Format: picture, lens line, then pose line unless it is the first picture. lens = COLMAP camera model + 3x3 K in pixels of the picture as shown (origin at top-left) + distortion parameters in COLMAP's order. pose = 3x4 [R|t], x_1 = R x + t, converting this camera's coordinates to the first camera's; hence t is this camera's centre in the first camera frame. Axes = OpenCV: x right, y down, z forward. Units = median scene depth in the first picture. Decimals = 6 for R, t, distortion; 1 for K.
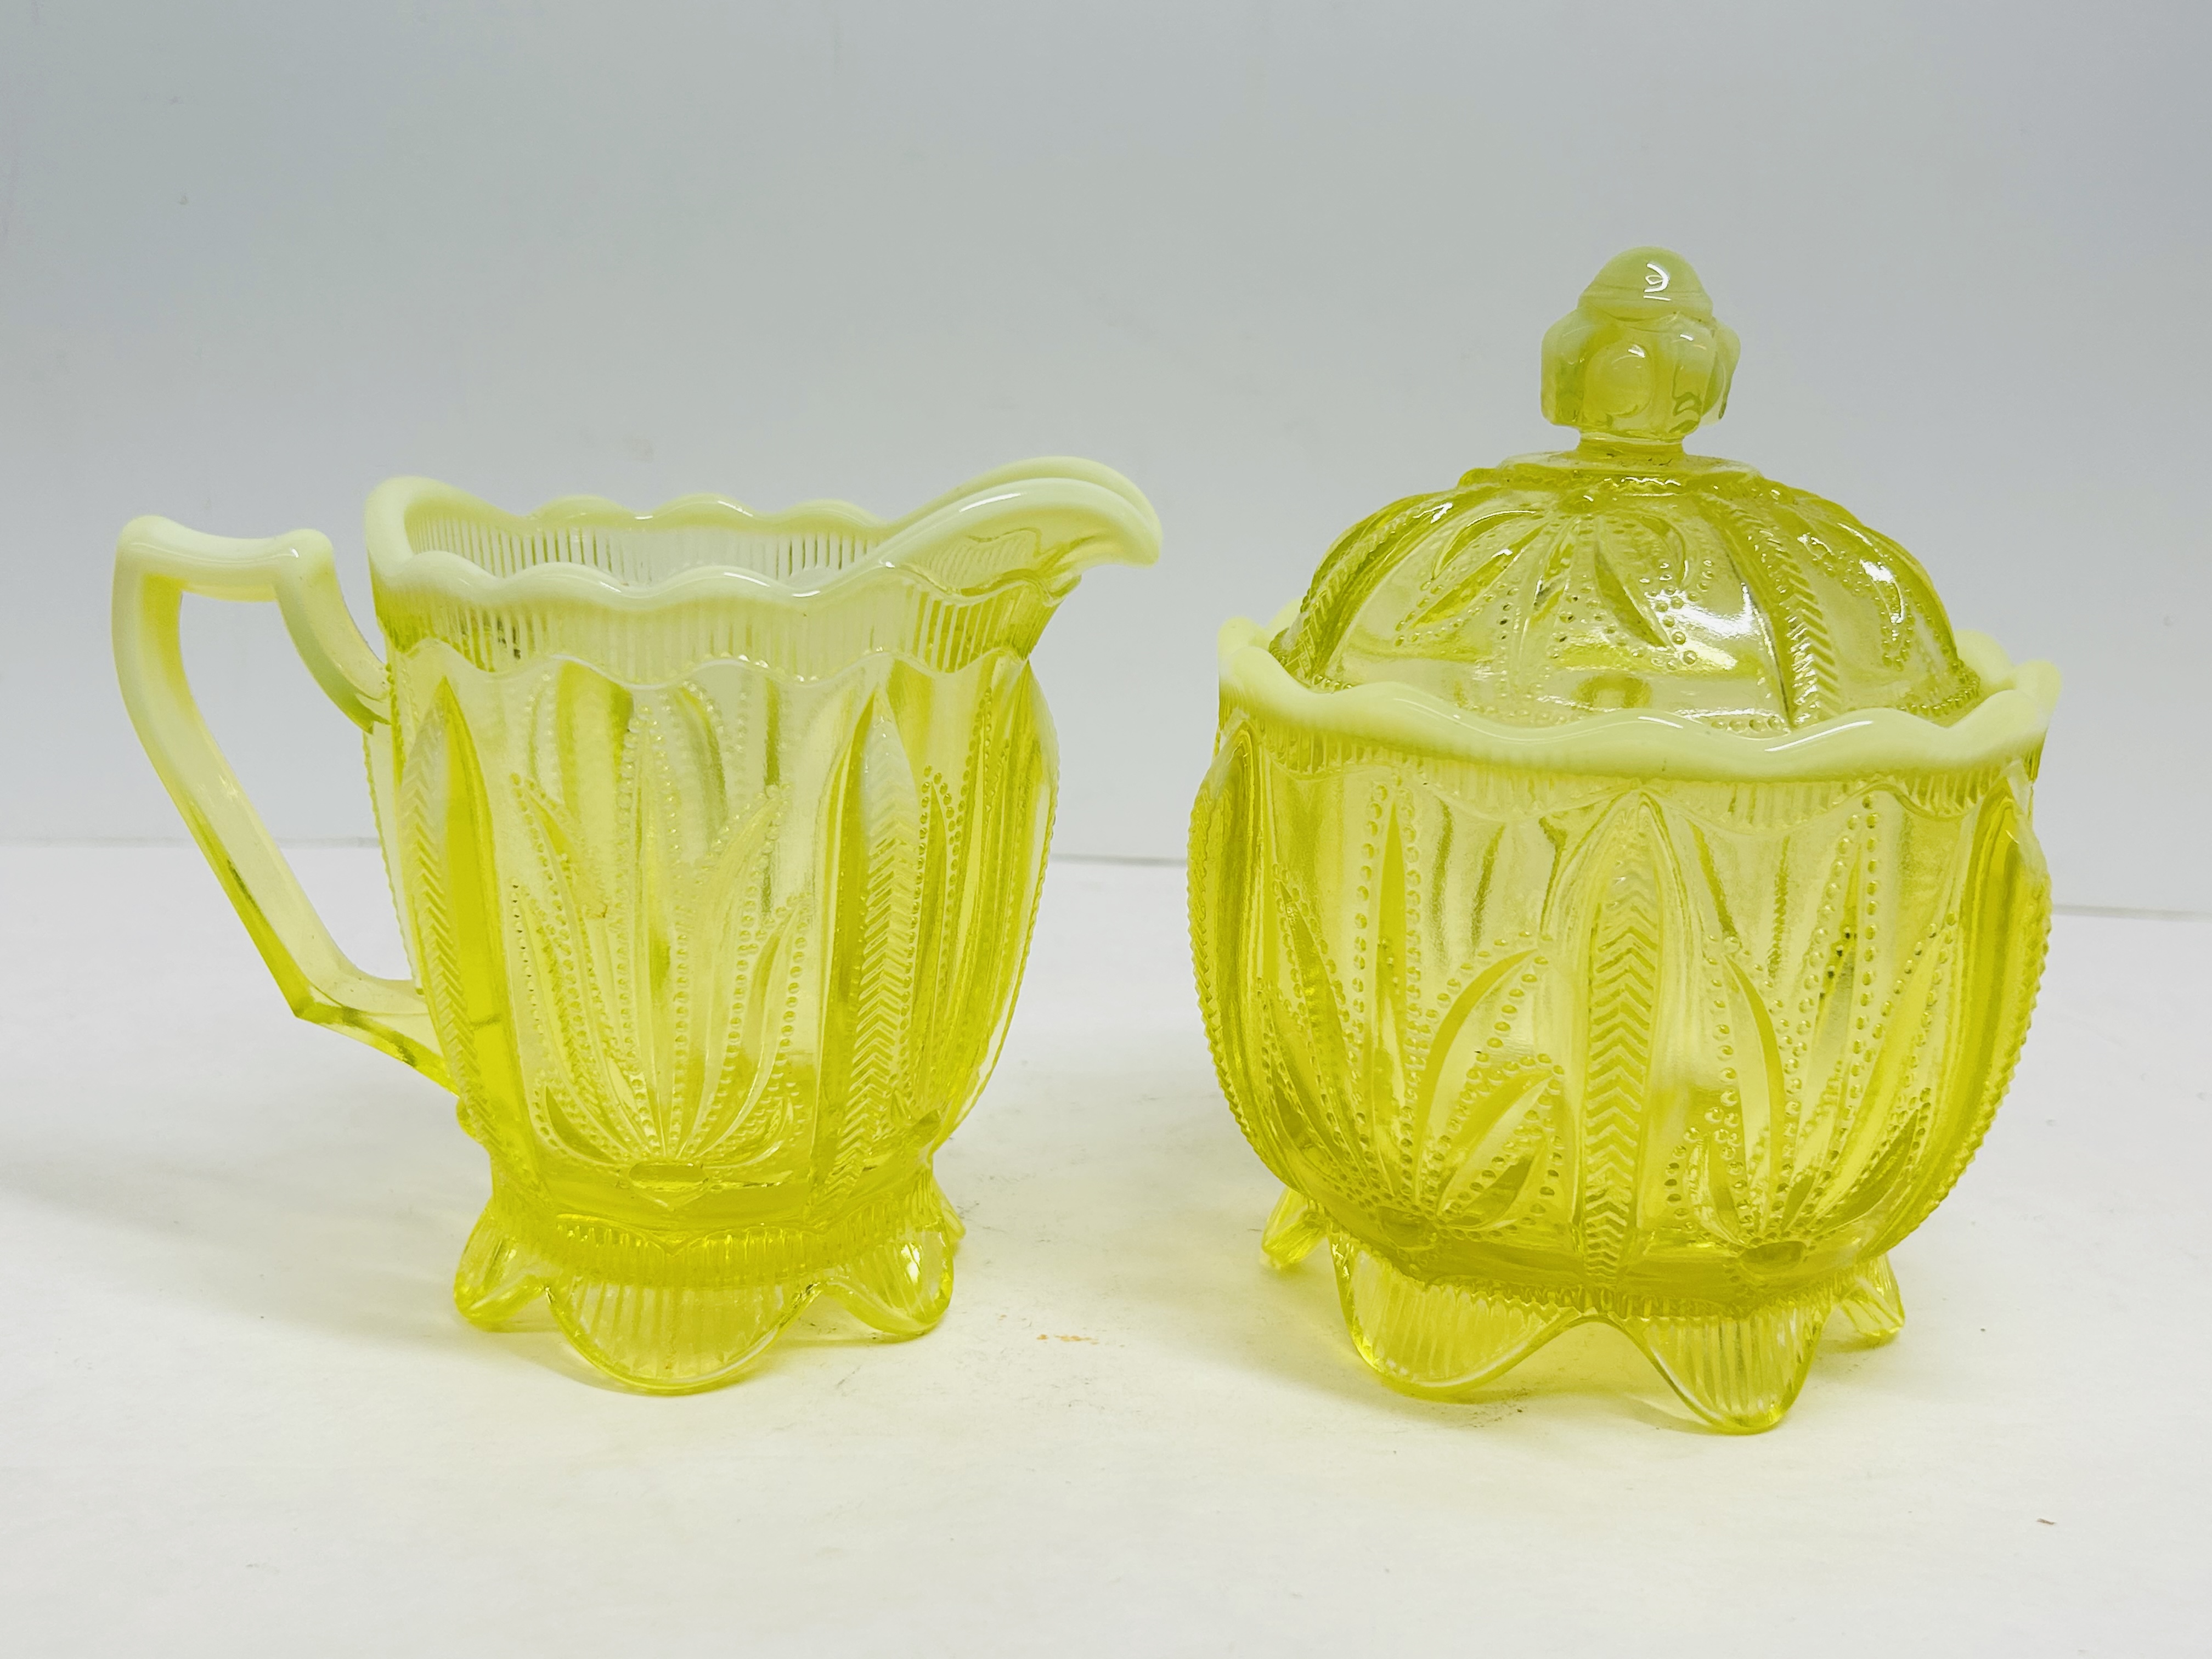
lens RADIAL K [[2307.7, 0, 1106.0], [0, 2307.7, 829.5], [0, 0, 1]] dist [0.132390, -0.354021]
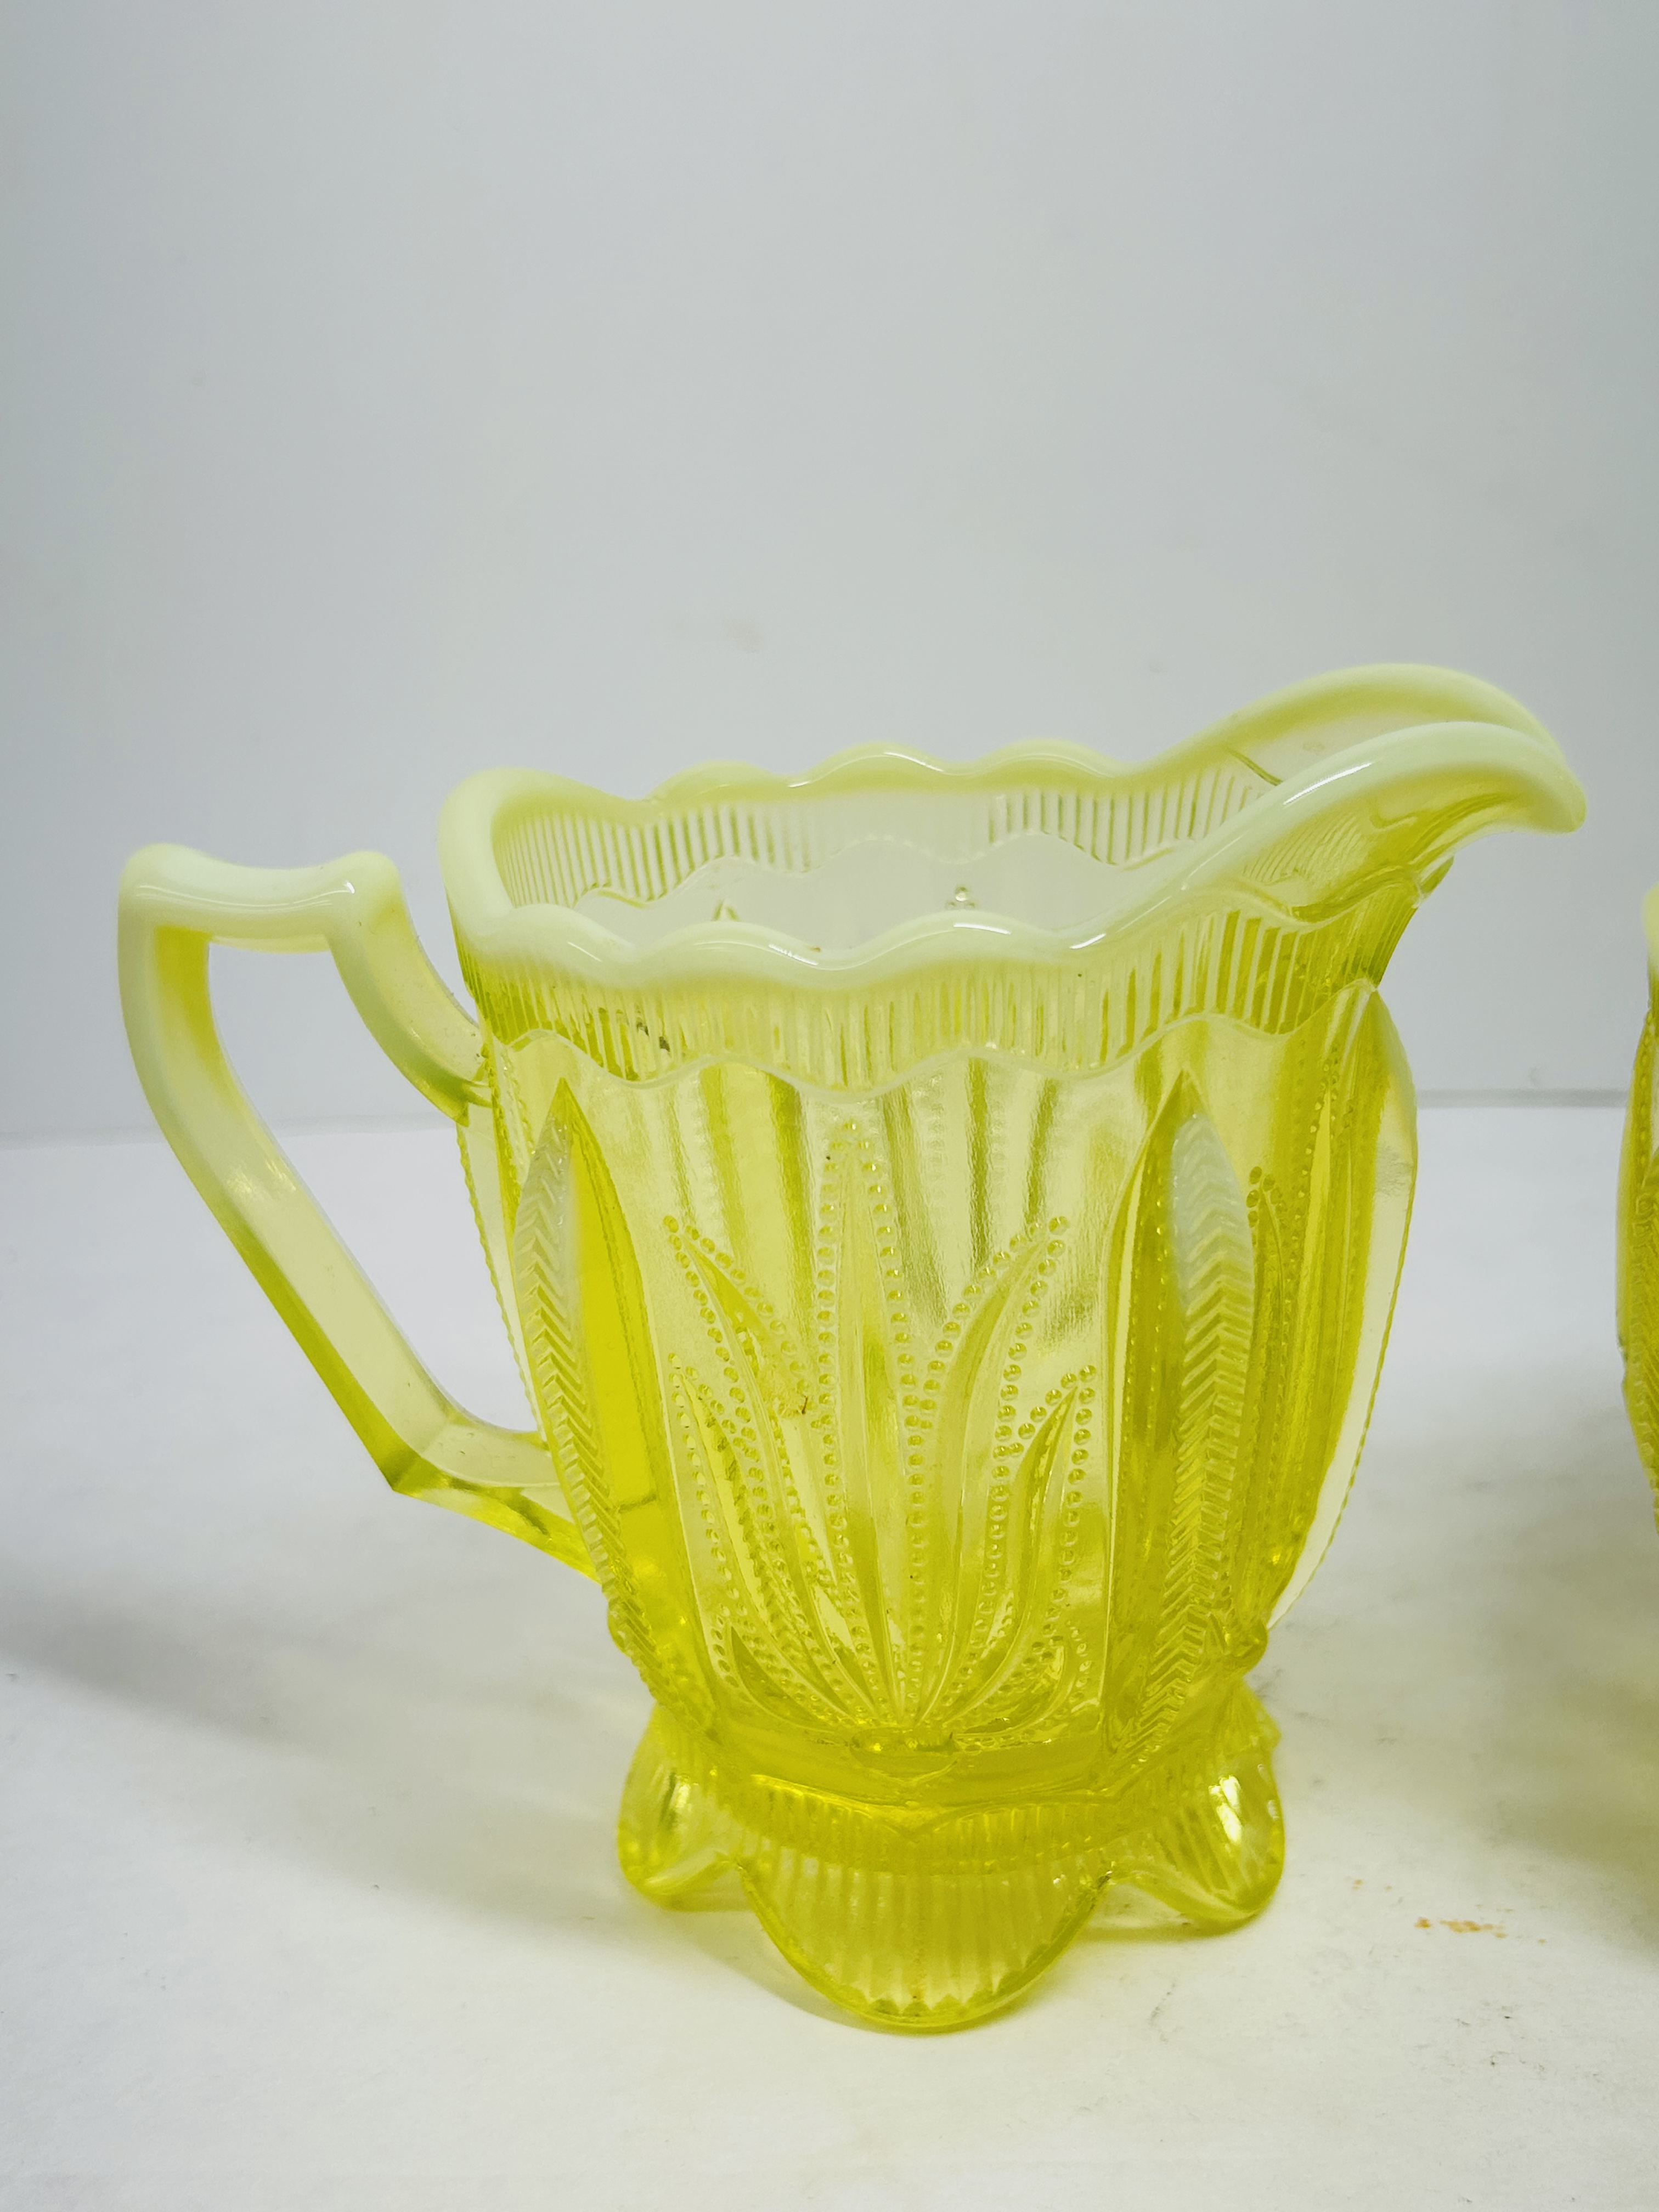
lens RADIAL K [[2307.7, 0, 829.5], [0, 2307.7, 1106.0], [0, 0, 1]] dist [0.132390, -0.354021]
pose [[0.988638, -0.039132, -0.145130, -0.097455], [0.051866, 0.995028, 0.085021, -0.105691], [0.141081, -0.091583, 0.985753, 0.302474]]
